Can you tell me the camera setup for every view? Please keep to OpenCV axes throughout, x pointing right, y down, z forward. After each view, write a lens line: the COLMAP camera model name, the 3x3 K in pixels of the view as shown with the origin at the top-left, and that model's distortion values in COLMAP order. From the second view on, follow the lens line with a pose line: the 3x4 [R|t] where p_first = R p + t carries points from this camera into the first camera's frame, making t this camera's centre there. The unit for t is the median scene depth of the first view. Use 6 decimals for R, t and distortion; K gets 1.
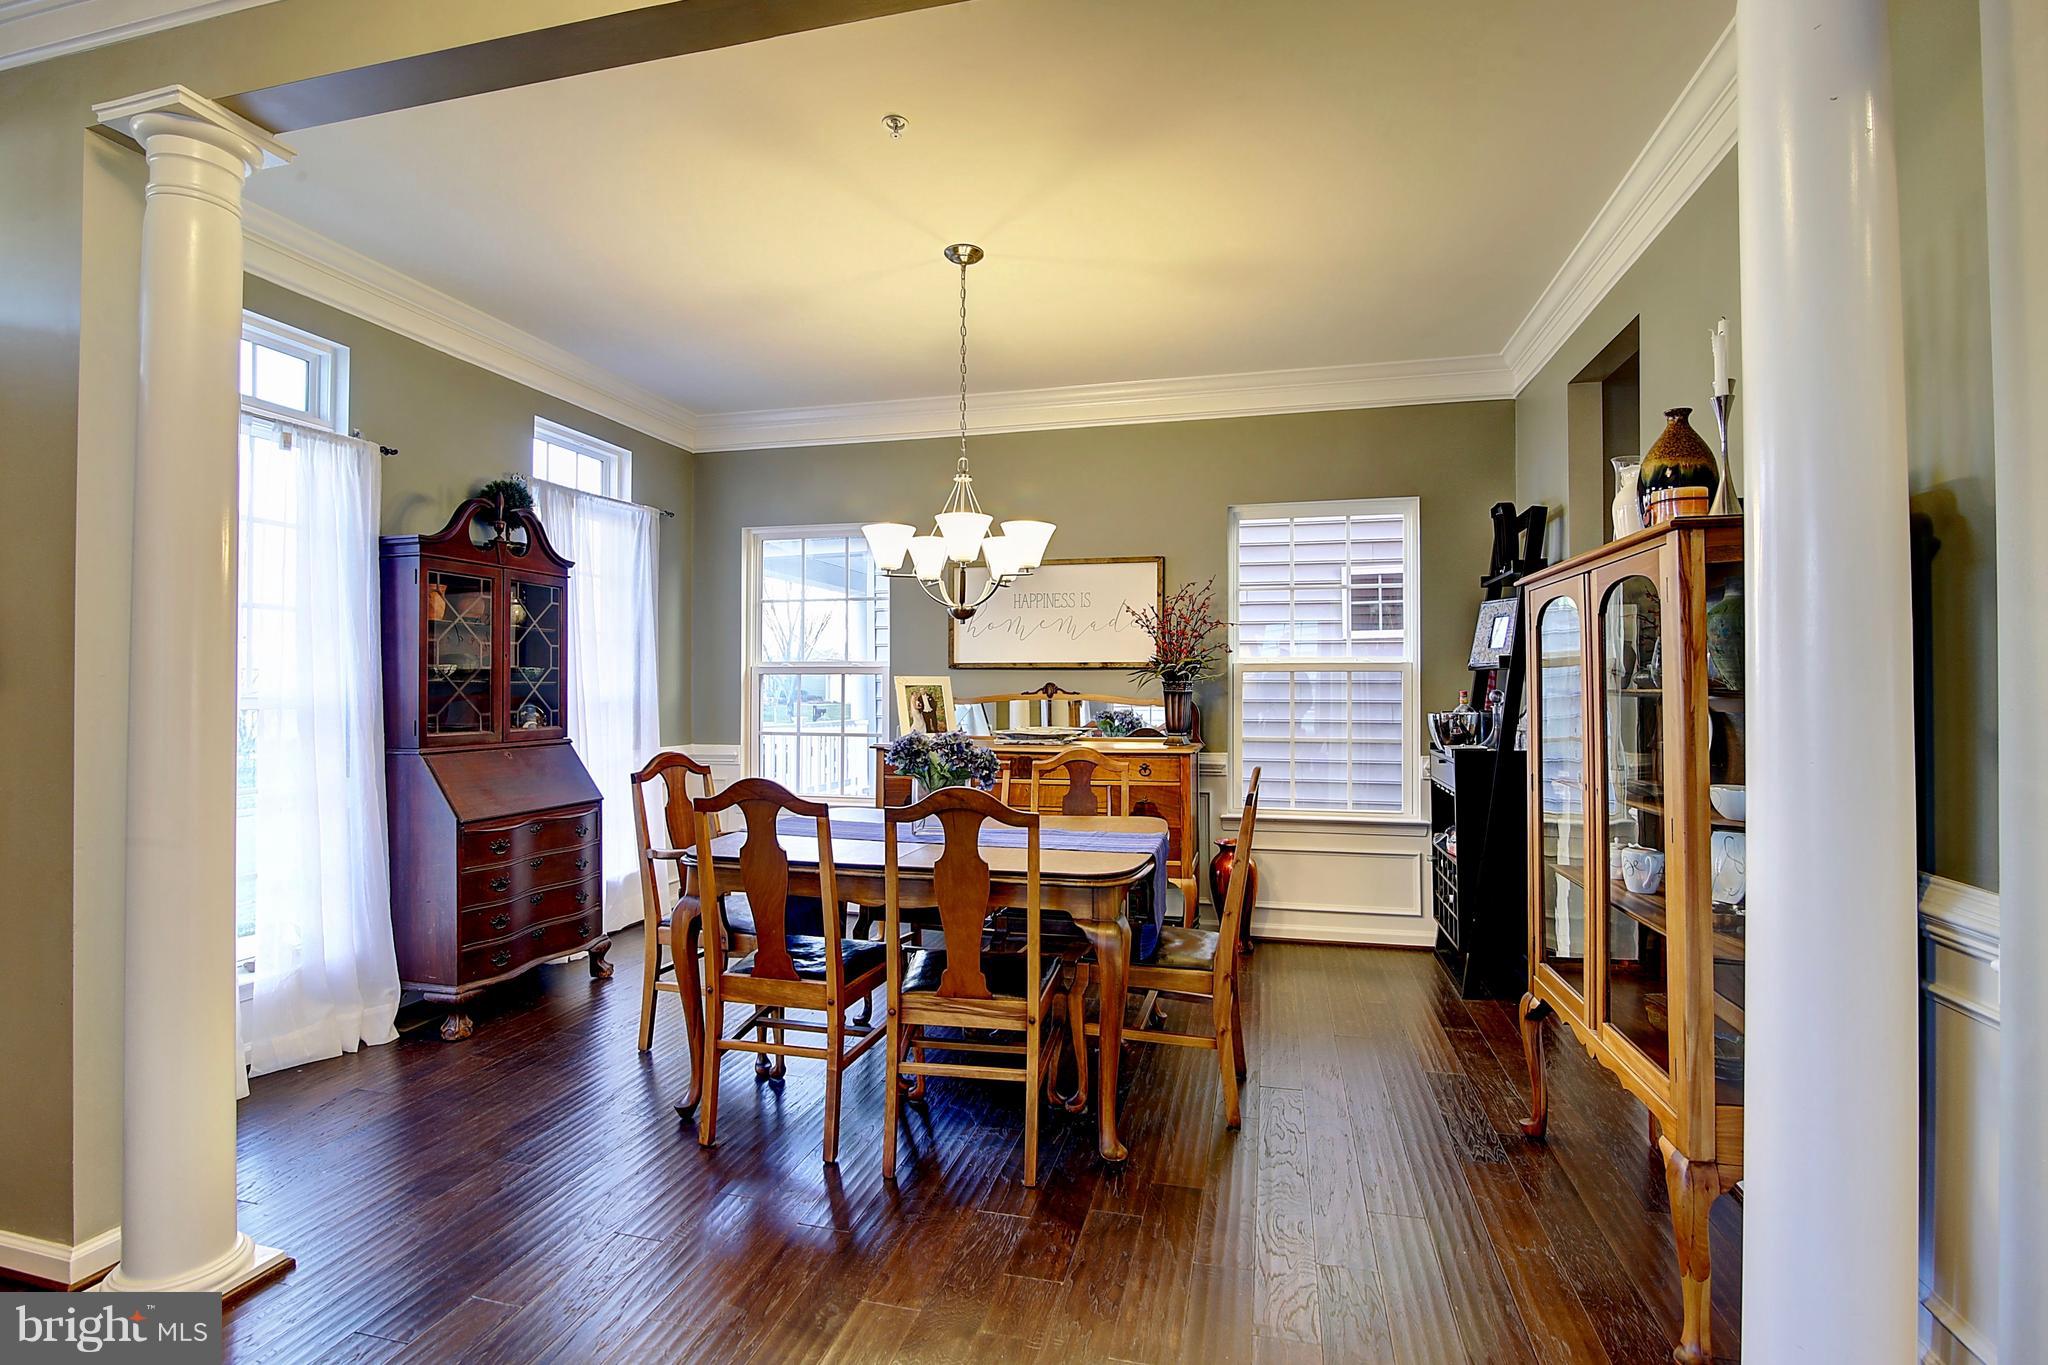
lens RADIAL K [[963.2, 0, 1025.5], [0, 963.2, 681.4], [0, 0, 1]] dist [-0.017754, 0.000417]
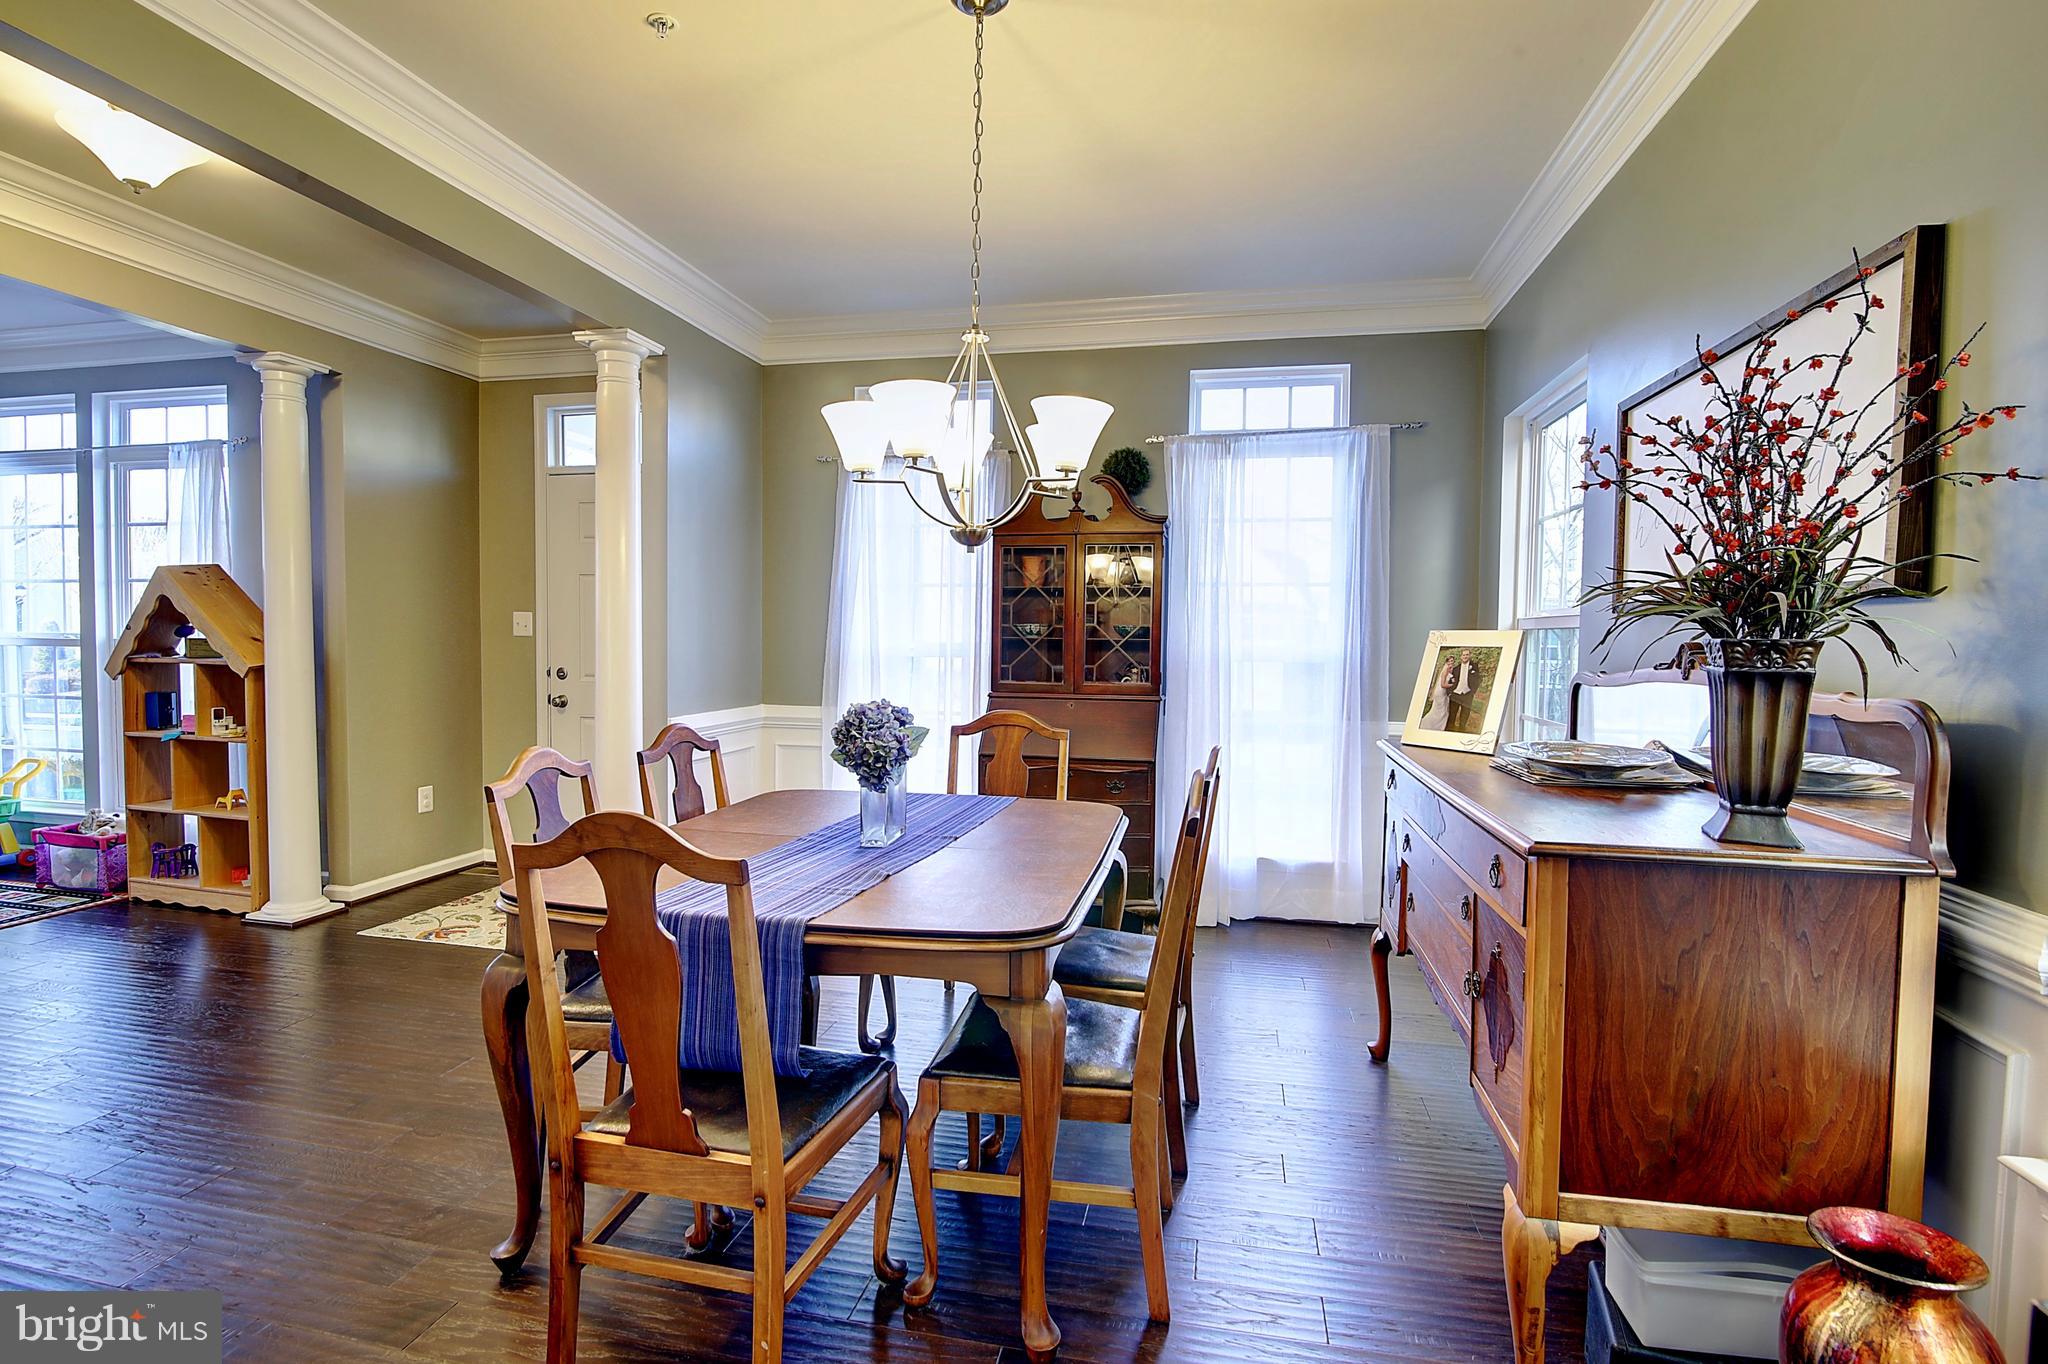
lens RADIAL K [[940.8, 0, 1024.2], [0, 940.8, 680.2], [0, 0, 1]] dist [-0.016781, -0.000213]
pose [[0.044765, 0.046703, -0.997905, 0.539481], [-0.001339, 0.998909, 0.046690, -0.001719], [0.998997, -0.000754, 0.044779, 0.893920]]
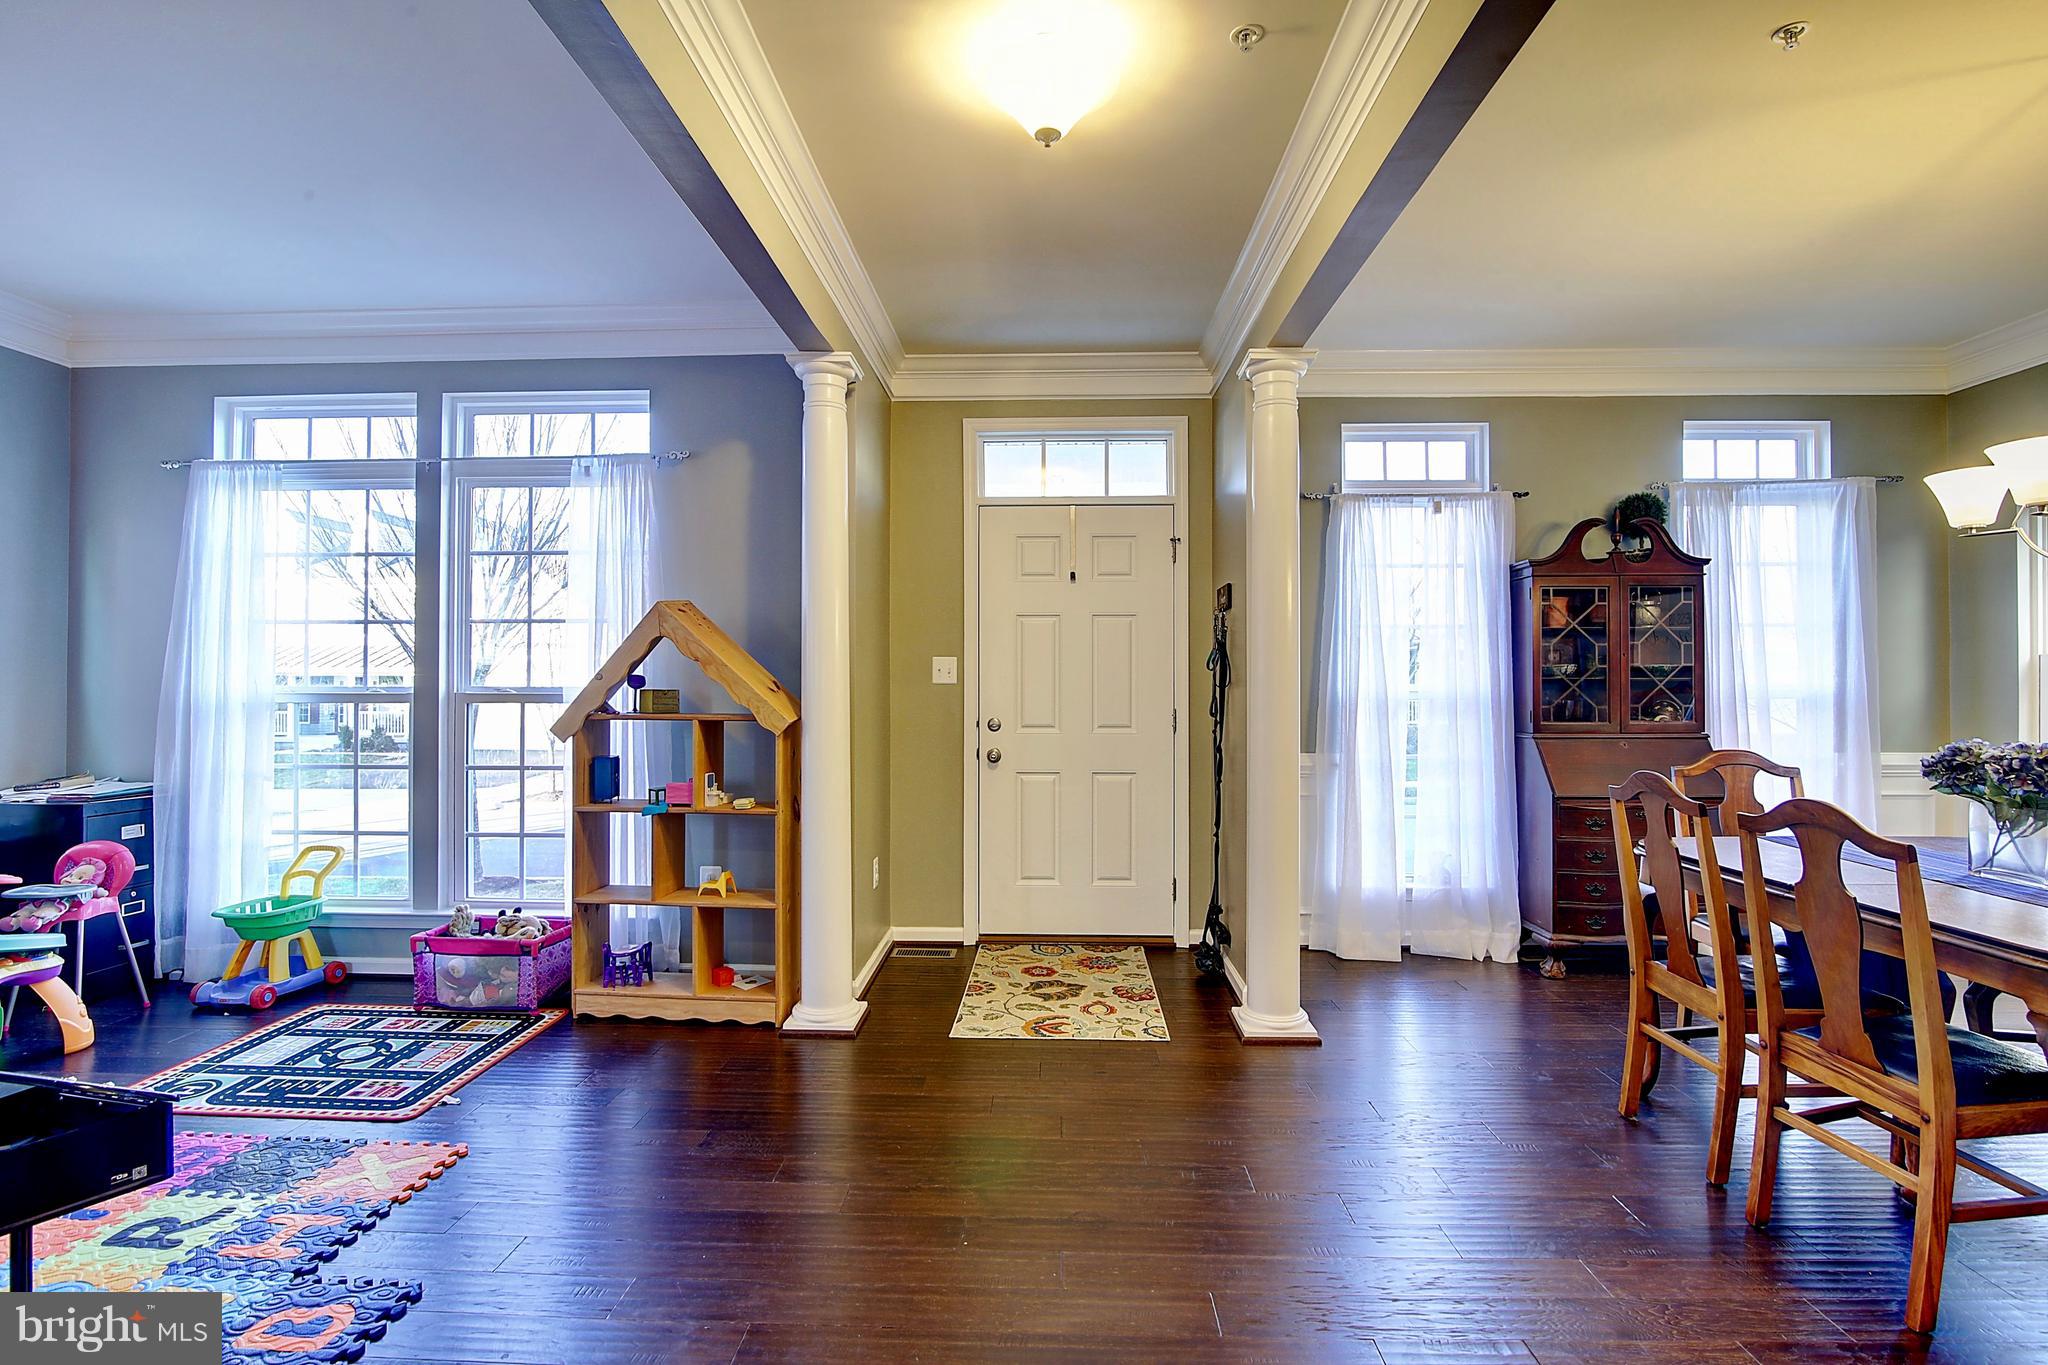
lens RADIAL K [[940.8, 0, 1024.2], [0, 940.8, 680.7], [0, 0, 1]] dist [-0.016781, -0.000213]
pose [[0.213772, -0.007386, -0.976856, 0.364103], [0.010302, 0.999933, -0.005306, 0.001618], [0.976829, -0.008930, 0.213834, 0.094308]]
